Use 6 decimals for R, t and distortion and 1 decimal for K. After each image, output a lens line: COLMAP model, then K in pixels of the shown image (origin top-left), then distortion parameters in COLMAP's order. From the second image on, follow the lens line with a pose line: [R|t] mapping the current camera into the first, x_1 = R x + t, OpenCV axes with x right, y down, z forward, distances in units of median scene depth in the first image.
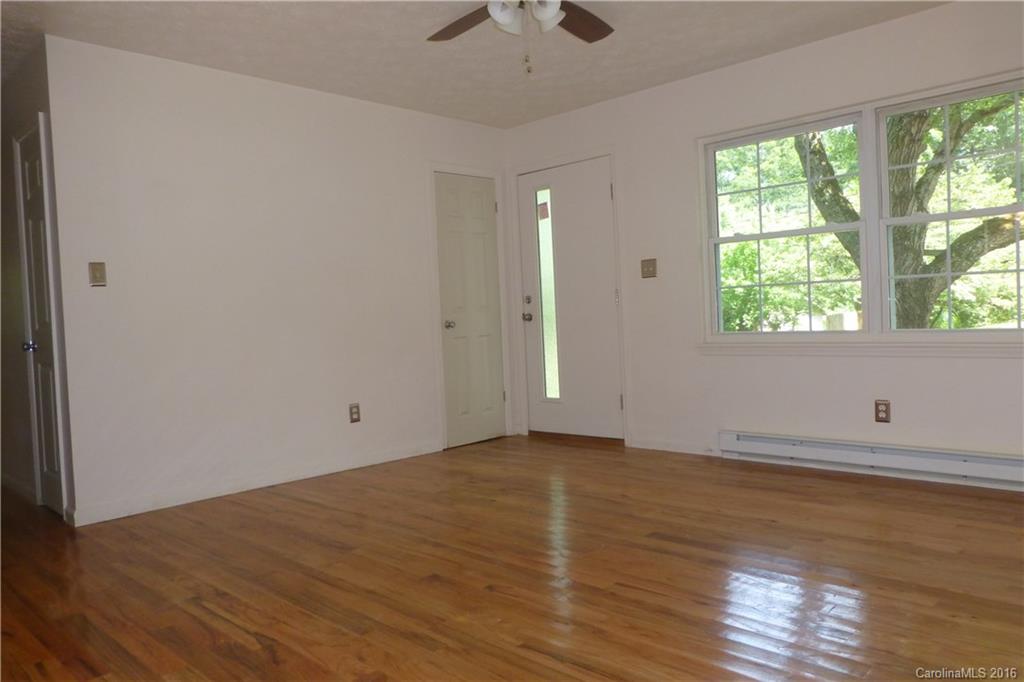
lens RADIAL K [[730.9, 0, 512.0], [0, 730.9, 341.0], [0, 0, 1]] dist [-0.041586, -0.002129]
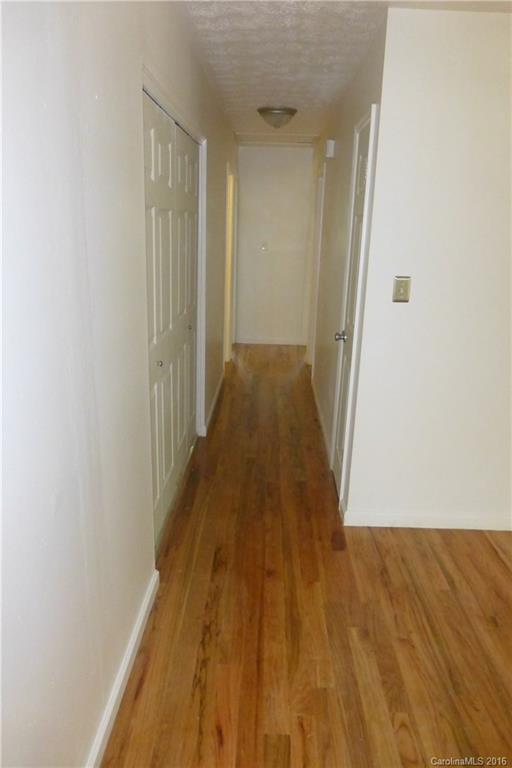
lens RADIAL K [[548.1, 0, 256.0], [0, 548.1, 384.0], [0, 0, 1]] dist [-0.041586, -0.002129]
pose [[0.668054, 0.261654, -0.696593, -0.224002], [-0.087503, 0.957267, 0.275651, -0.190612], [0.738950, -0.123195, 0.662401, 0.474336]]
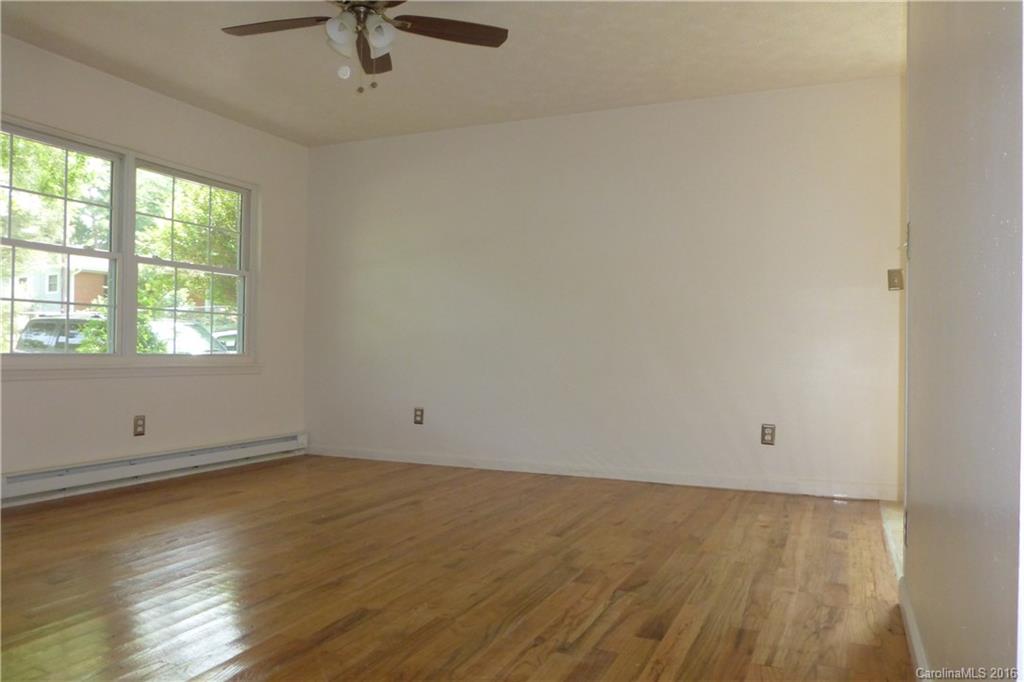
lens RADIAL K [[730.9, 0, 512.0], [0, 730.9, 341.0], [0, 0, 1]] dist [-0.041586, -0.002129]
pose [[-0.320851, 0.049000, 0.945861, -1.029978], [0.037241, 0.998541, -0.039096, 0.043706], [-0.946397, 0.022681, -0.322207, 1.130428]]
